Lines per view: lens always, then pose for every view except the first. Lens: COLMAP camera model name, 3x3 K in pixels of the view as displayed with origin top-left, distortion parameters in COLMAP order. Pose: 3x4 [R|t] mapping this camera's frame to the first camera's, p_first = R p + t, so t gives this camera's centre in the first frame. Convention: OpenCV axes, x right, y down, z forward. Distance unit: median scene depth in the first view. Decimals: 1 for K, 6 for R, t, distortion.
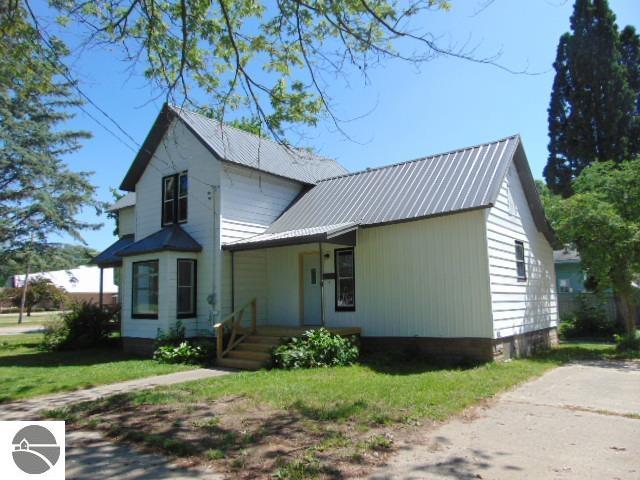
lens RADIAL K [[481.4, 0, 320.0], [0, 481.4, 240.0], [0, 0, 1]] dist [0.002122, 0.008434]
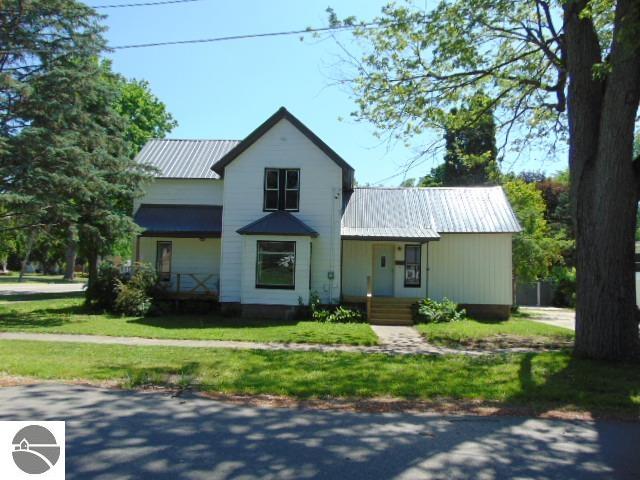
lens RADIAL K [[481.4, 0, 320.0], [0, 481.4, 240.0], [0, 0, 1]] dist [0.002122, 0.008434]
pose [[0.819894, 0.085065, 0.566161, -0.965029], [-0.102729, 0.994709, -0.000685, 0.032007], [-0.563223, -0.057599, 0.824295, -0.042483]]
